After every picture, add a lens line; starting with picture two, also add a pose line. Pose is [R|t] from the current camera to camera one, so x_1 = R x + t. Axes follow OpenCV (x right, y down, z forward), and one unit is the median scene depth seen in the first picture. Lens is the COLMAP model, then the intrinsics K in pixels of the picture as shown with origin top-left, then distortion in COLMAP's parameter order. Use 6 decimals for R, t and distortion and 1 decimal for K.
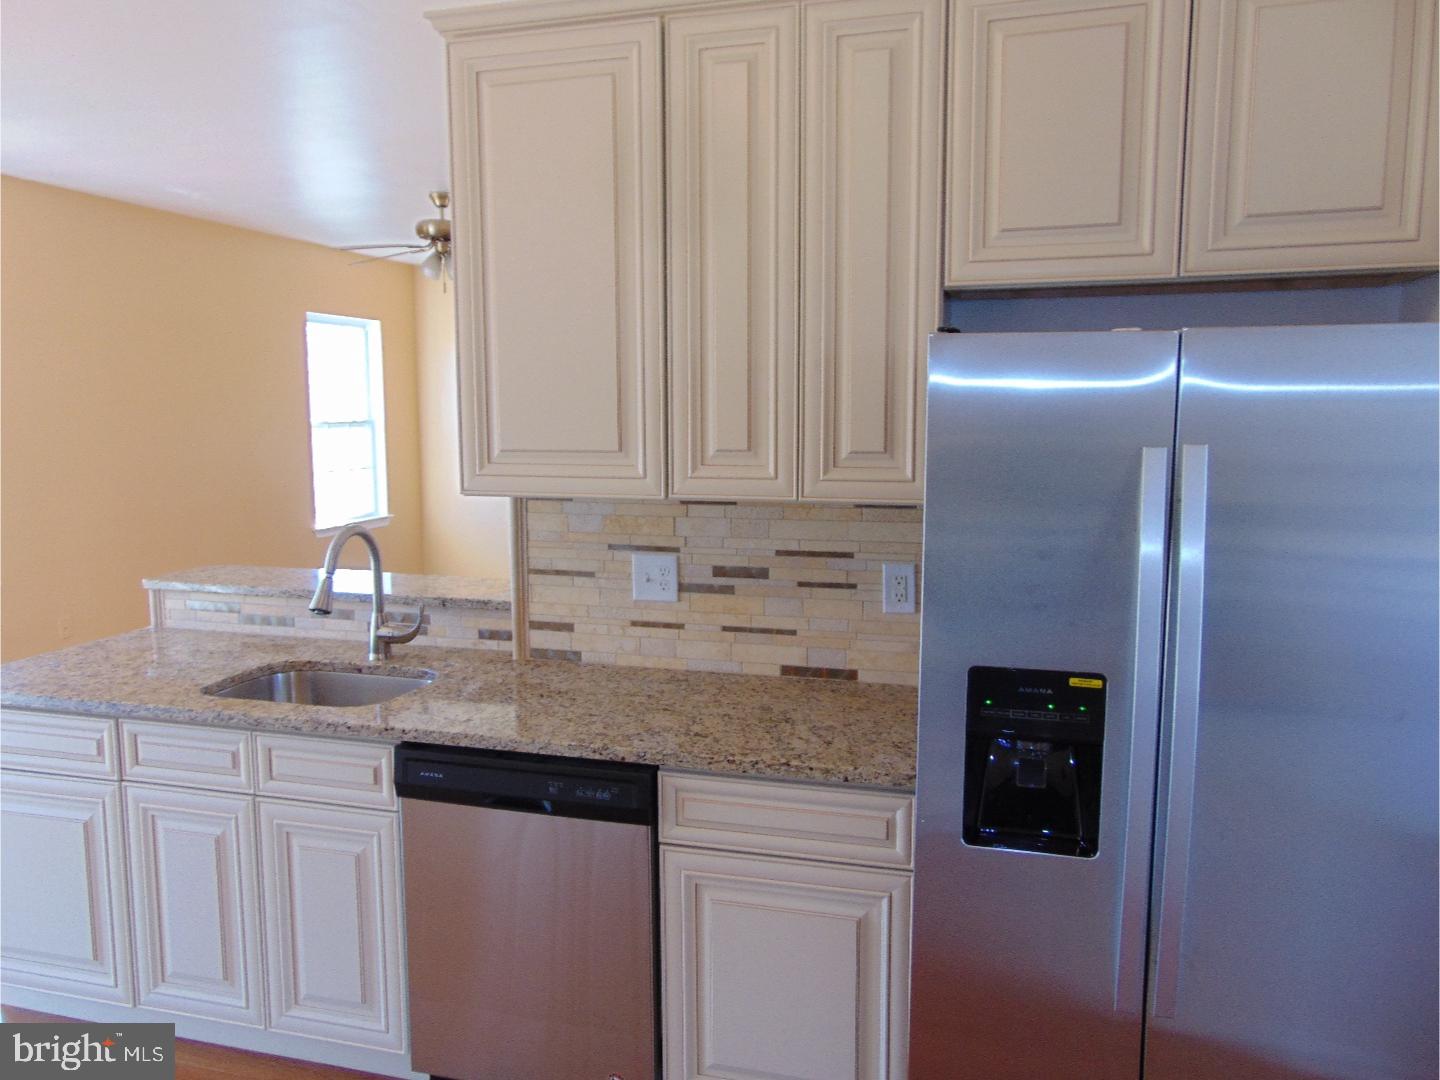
lens RADIAL K [[1077.2, 0, 720.0], [0, 1077.2, 540.0], [0, 0, 1]] dist [-0.050653, 0.111196]
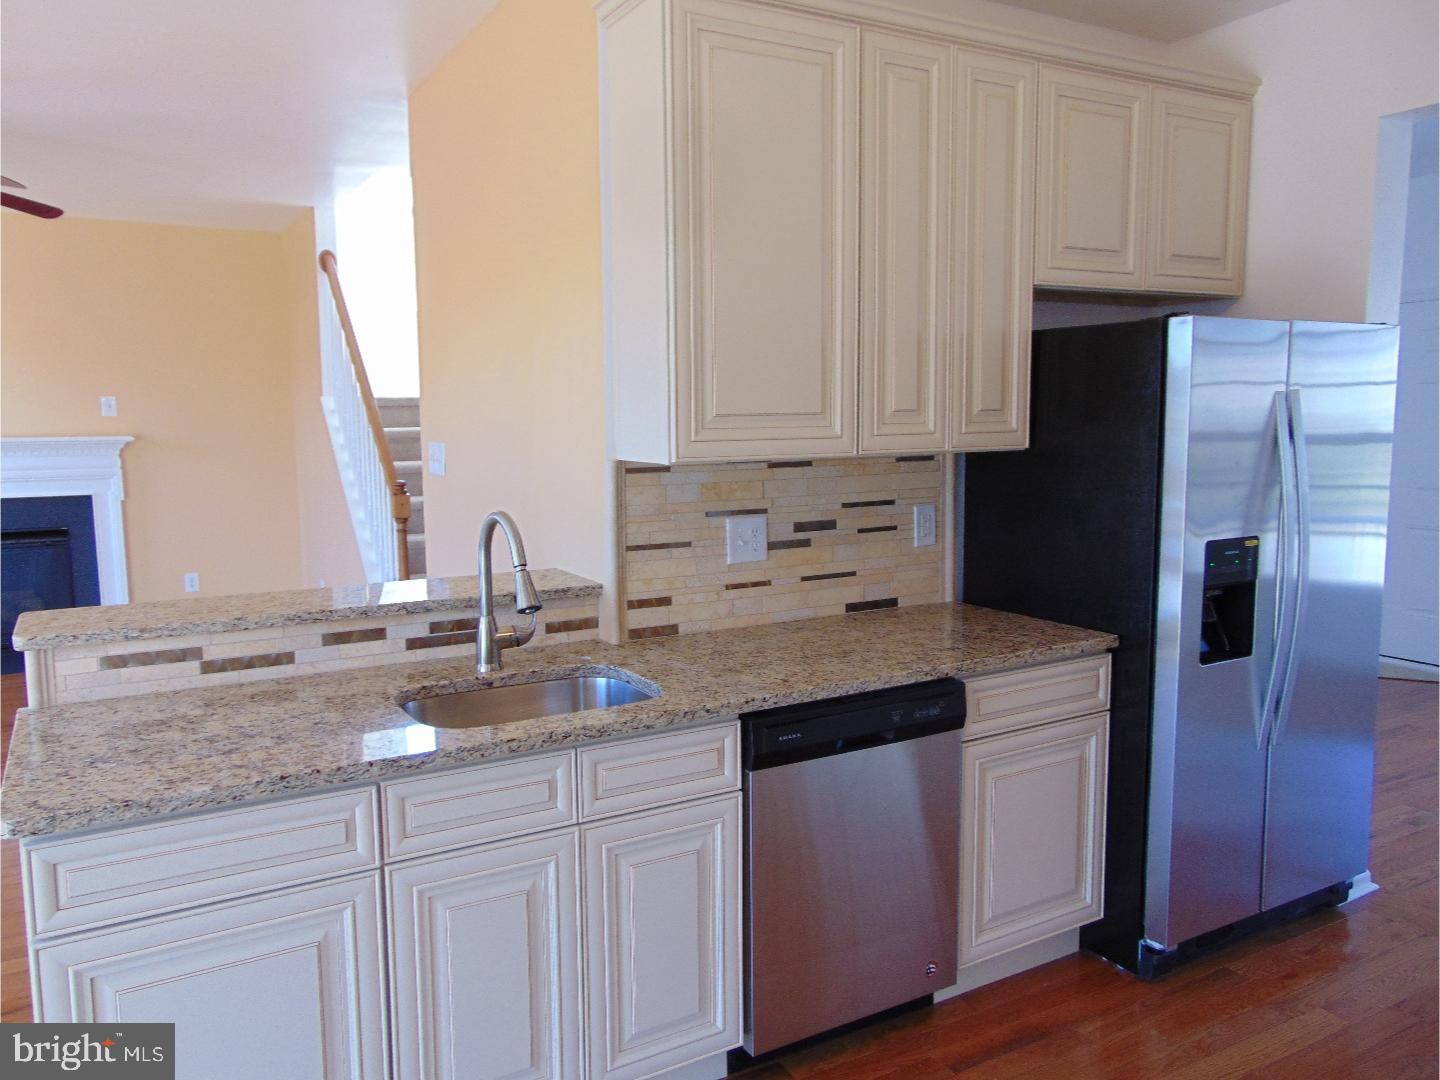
lens RADIAL K [[1077.2, 0, 720.0], [0, 1077.2, 540.0], [0, 0, 1]] dist [-0.050653, 0.111196]
pose [[0.697837, -0.089925, 0.710589, -0.834898], [0.101246, 0.994510, 0.026426, 0.004862], [-0.709064, 0.053504, 0.703111, 0.283189]]
